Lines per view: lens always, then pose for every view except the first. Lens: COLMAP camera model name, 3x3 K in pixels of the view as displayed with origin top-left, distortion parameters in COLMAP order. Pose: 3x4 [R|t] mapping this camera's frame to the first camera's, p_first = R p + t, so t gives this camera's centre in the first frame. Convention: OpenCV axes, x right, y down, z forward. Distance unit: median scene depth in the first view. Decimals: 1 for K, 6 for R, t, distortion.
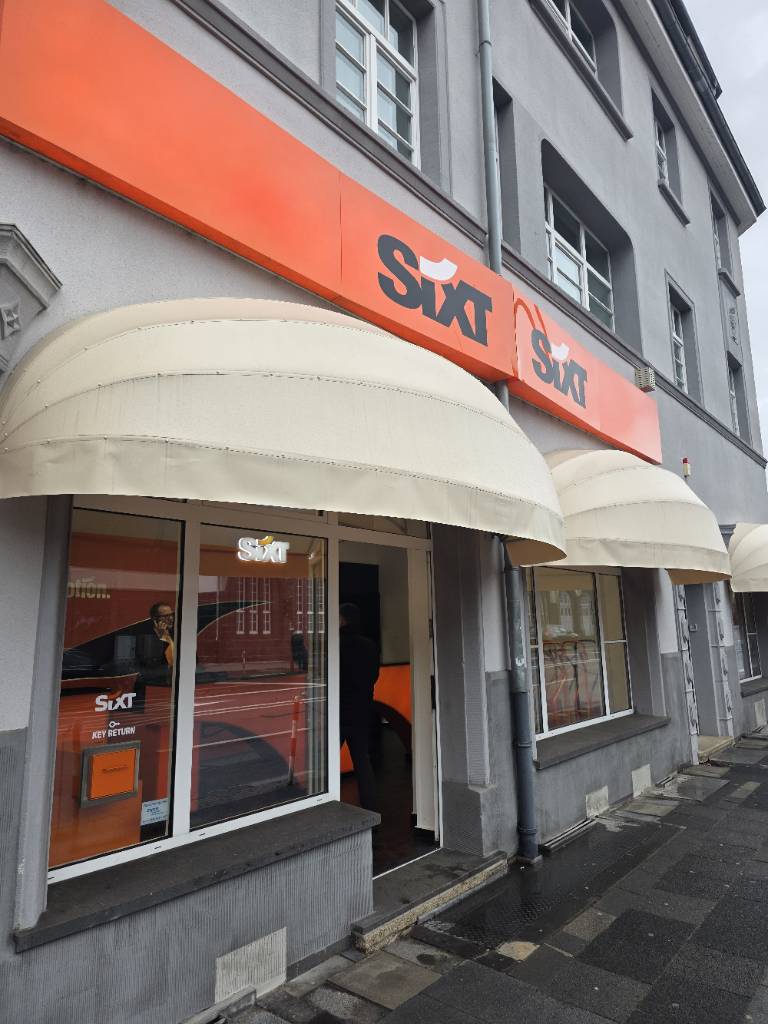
lens RADIAL K [[695.4, 0, 384.9], [0, 695.4, 488.4], [0, 0, 1]] dist [0.036671, -0.043533]
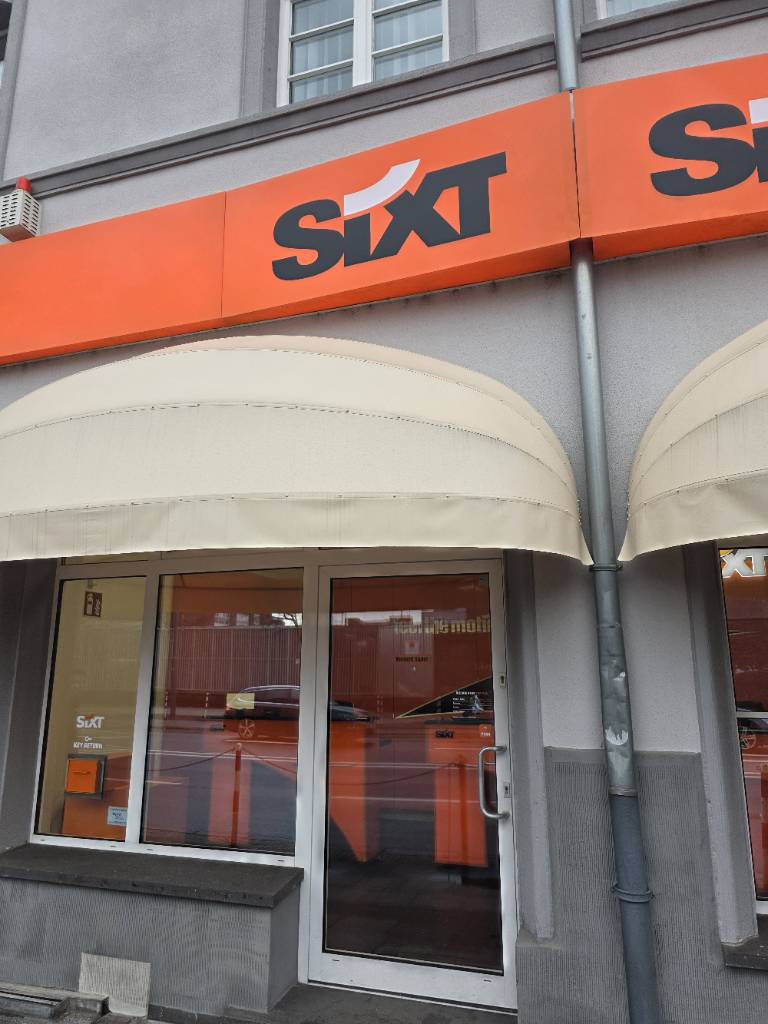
lens RADIAL K [[720.2, 0, 379.1], [0, 720.2, 503.9], [0, 0, 1]] dist [0.021383, -0.002368]
pose [[0.328322, -0.196931, -0.923809, 0.537356], [0.176214, 0.973625, -0.144924, 0.093888], [0.927983, -0.115206, 0.354365, 0.505314]]
